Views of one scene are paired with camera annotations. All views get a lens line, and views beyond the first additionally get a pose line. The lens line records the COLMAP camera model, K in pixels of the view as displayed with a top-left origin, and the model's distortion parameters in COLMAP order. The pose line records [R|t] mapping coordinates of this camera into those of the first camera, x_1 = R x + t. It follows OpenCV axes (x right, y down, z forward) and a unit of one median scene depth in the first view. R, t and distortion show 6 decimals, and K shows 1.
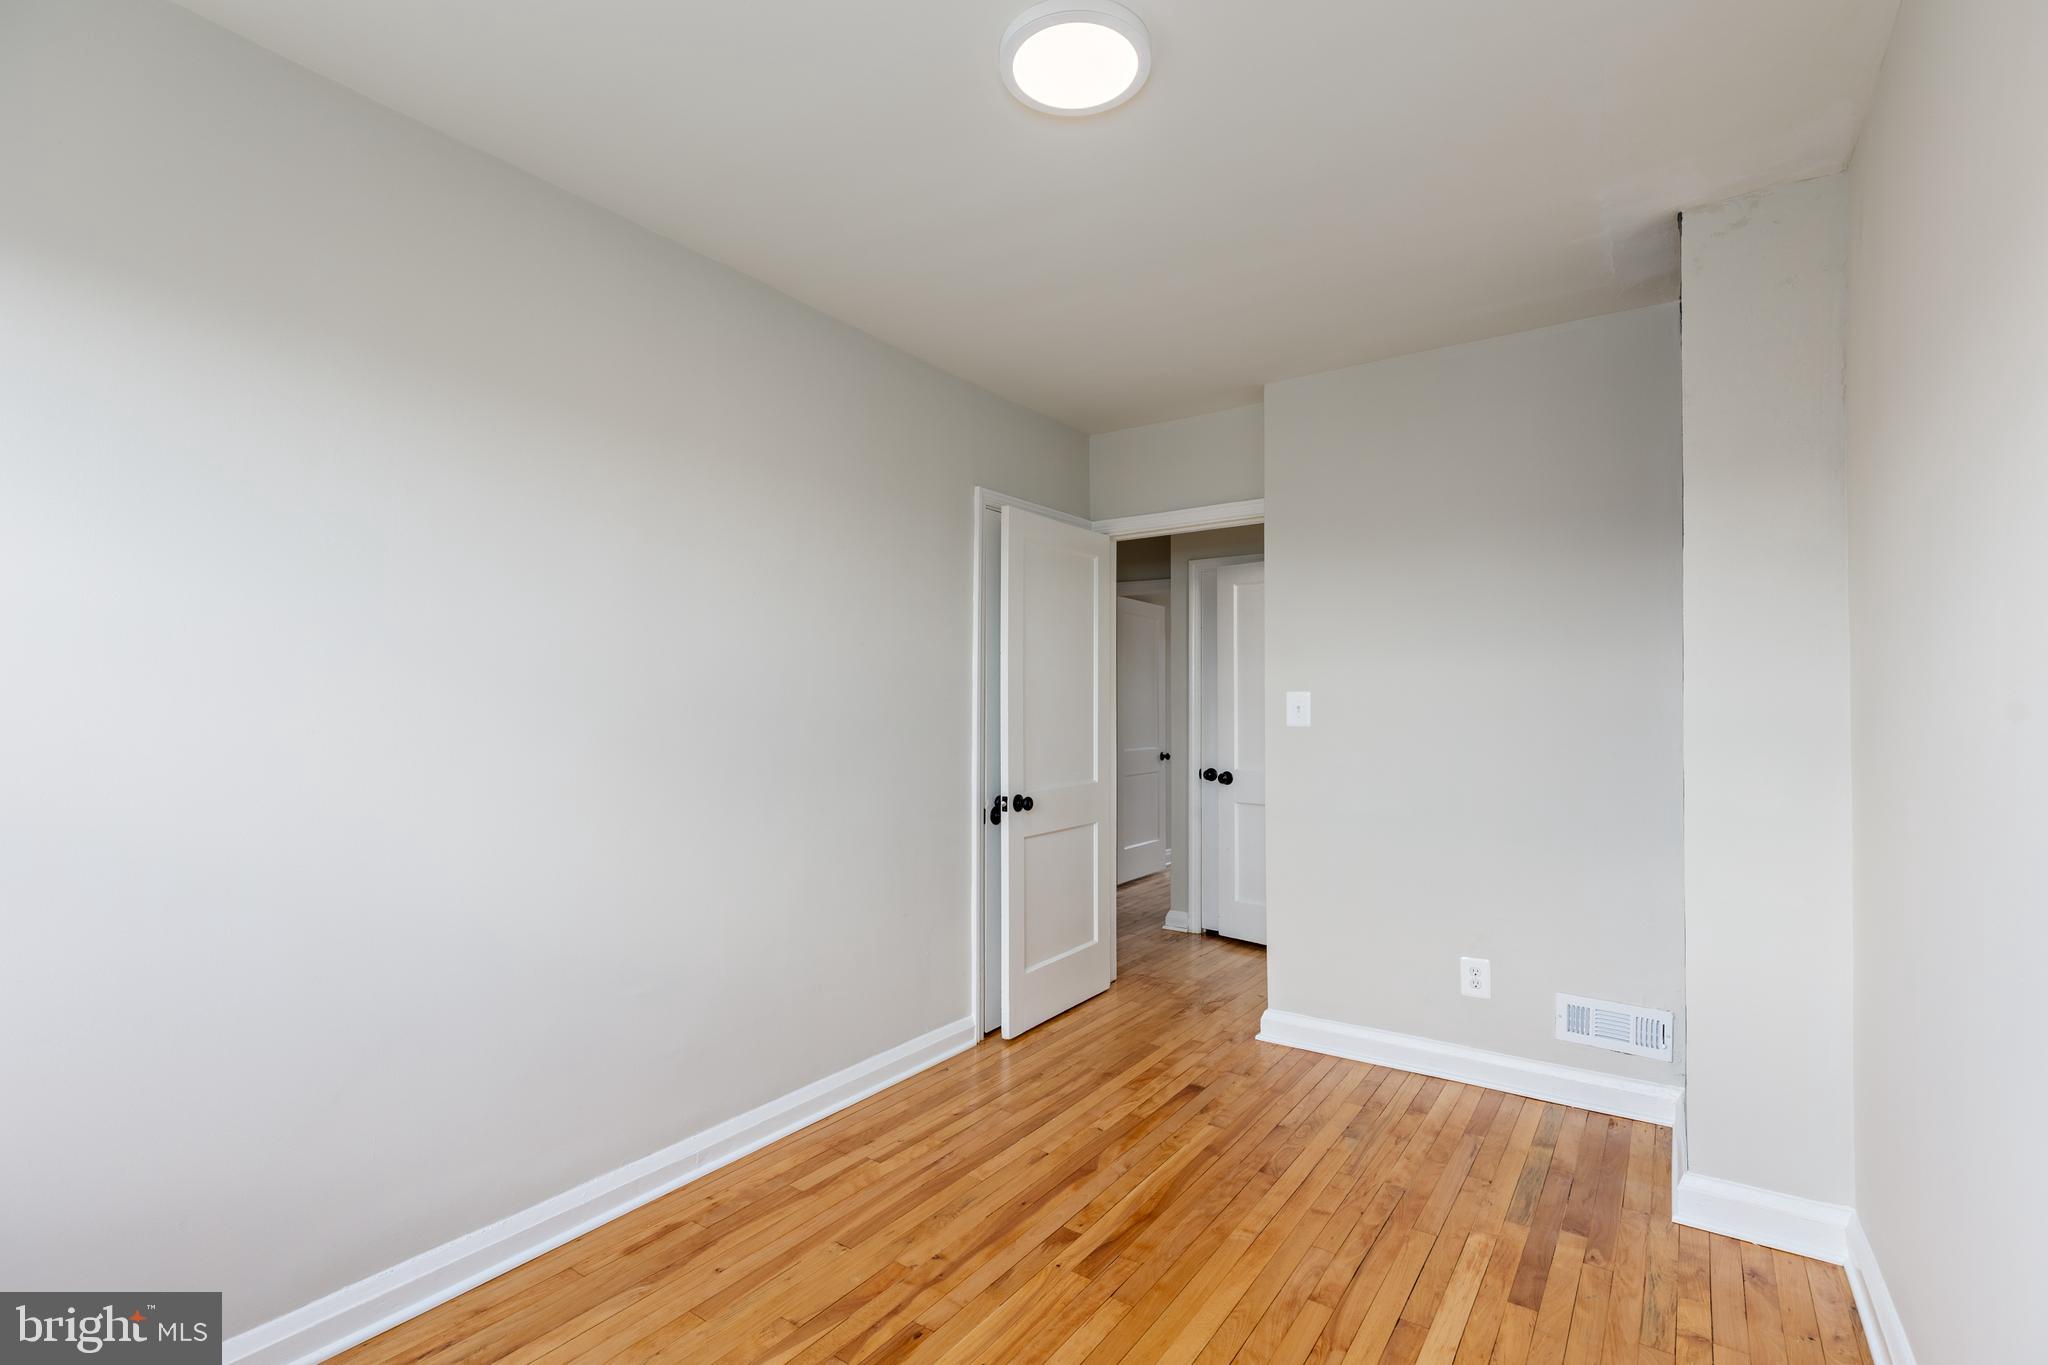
lens RADIAL K [[940.2, 0, 1018.2], [0, 940.2, 697.5], [0, 0, 1]] dist [0.009838, -0.000626]
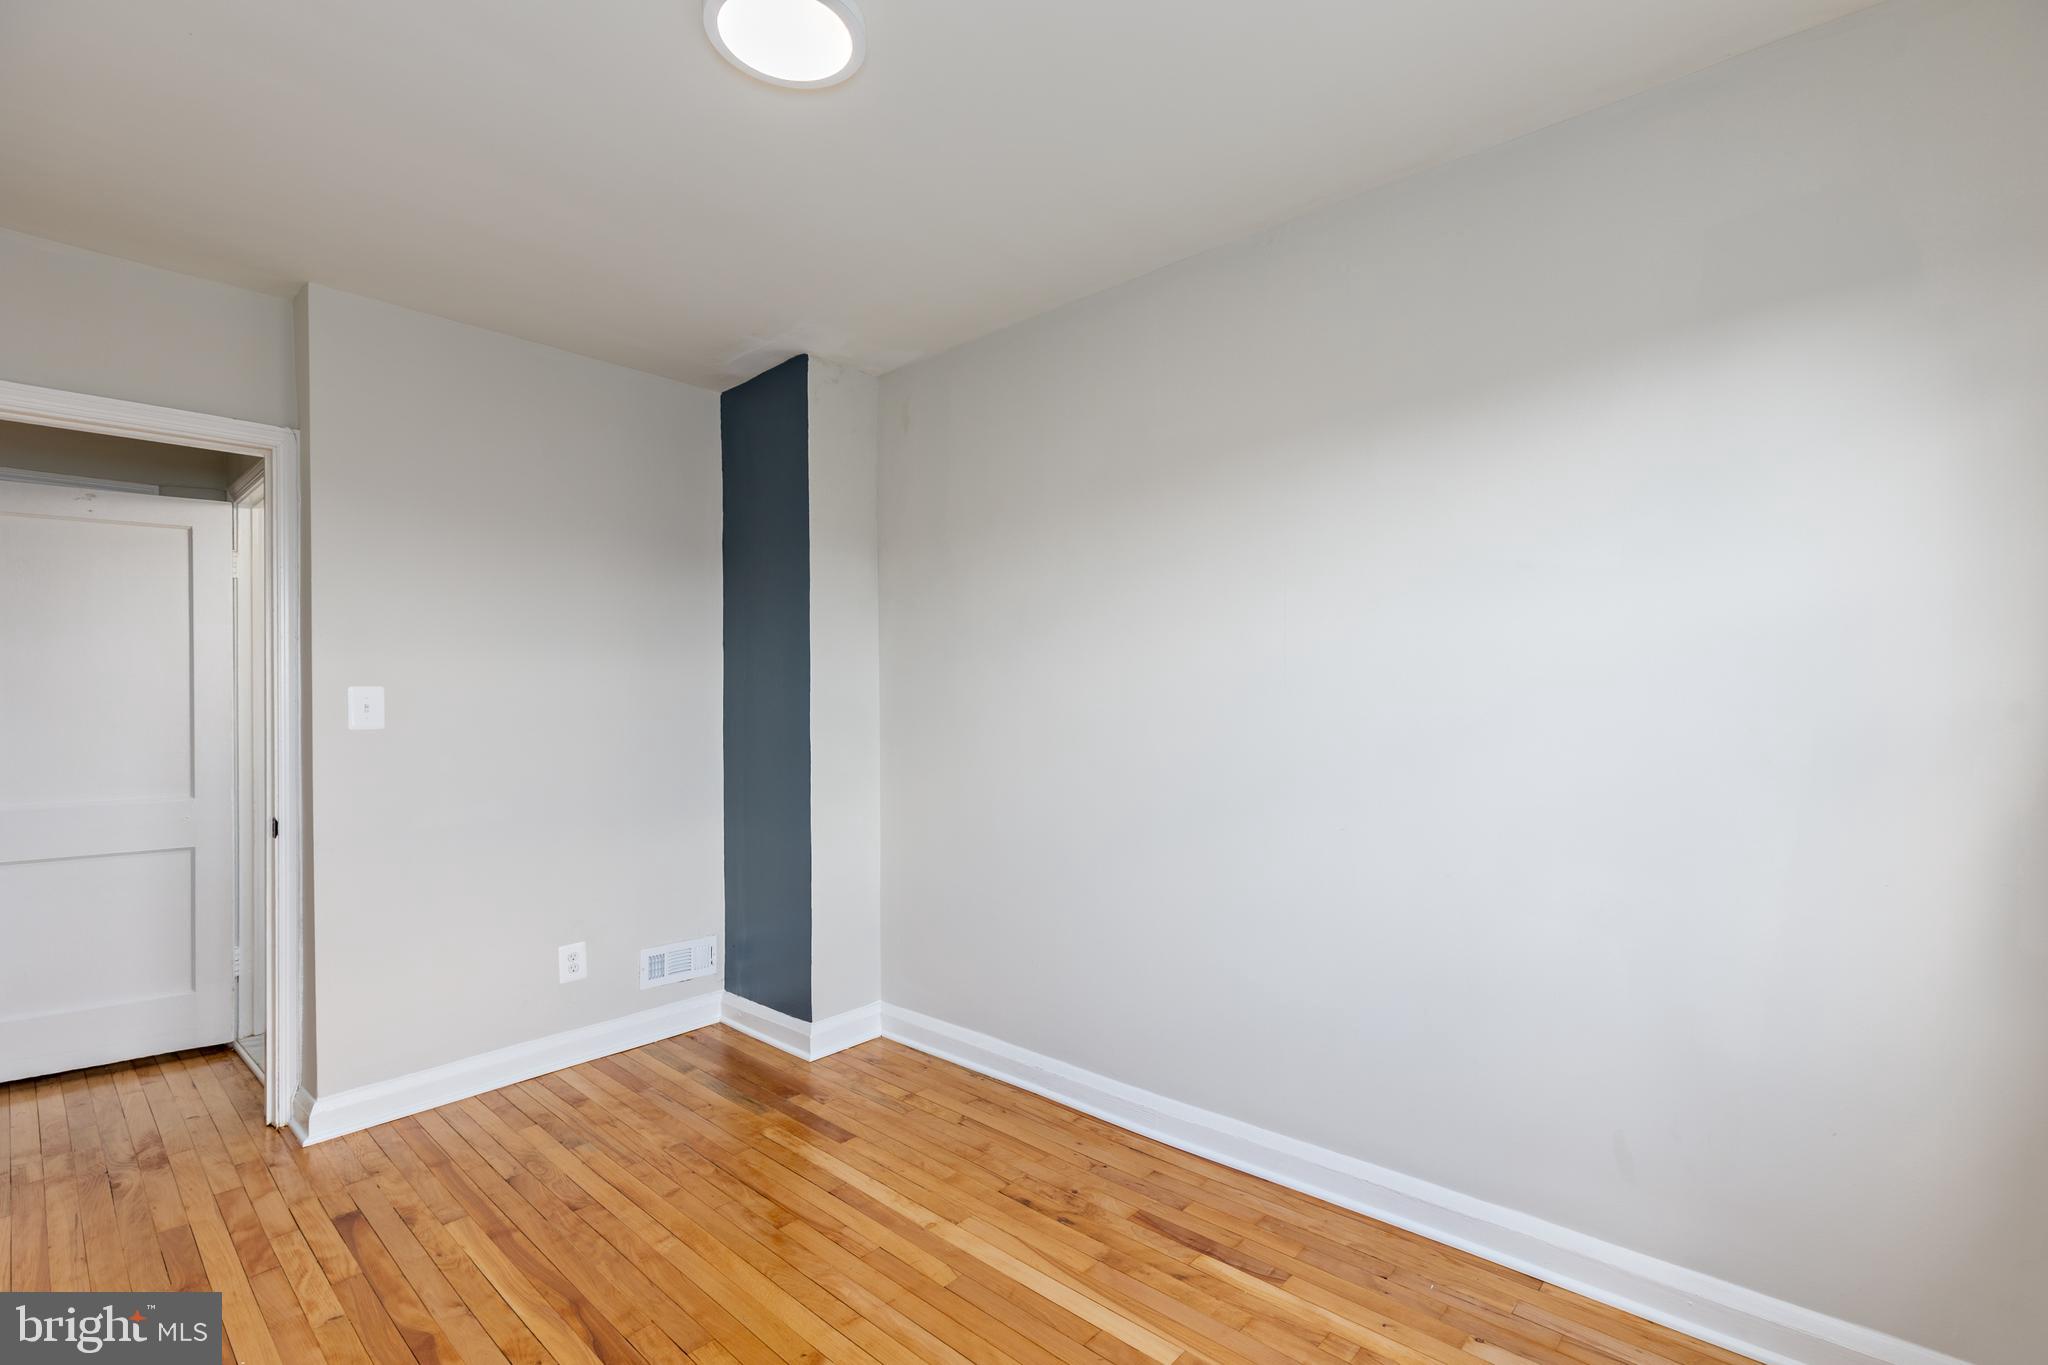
lens RADIAL K [[940.2, 0, 1067.9], [0, 940.2, 689.9], [0, 0, 1]] dist [0.009838, -0.000626]
pose [[0.081244, 0.005506, 0.996679, -0.547815], [0.001724, 0.999982, -0.005664, 0.002545], [-0.996693, 0.002178, 0.081233, 0.393544]]
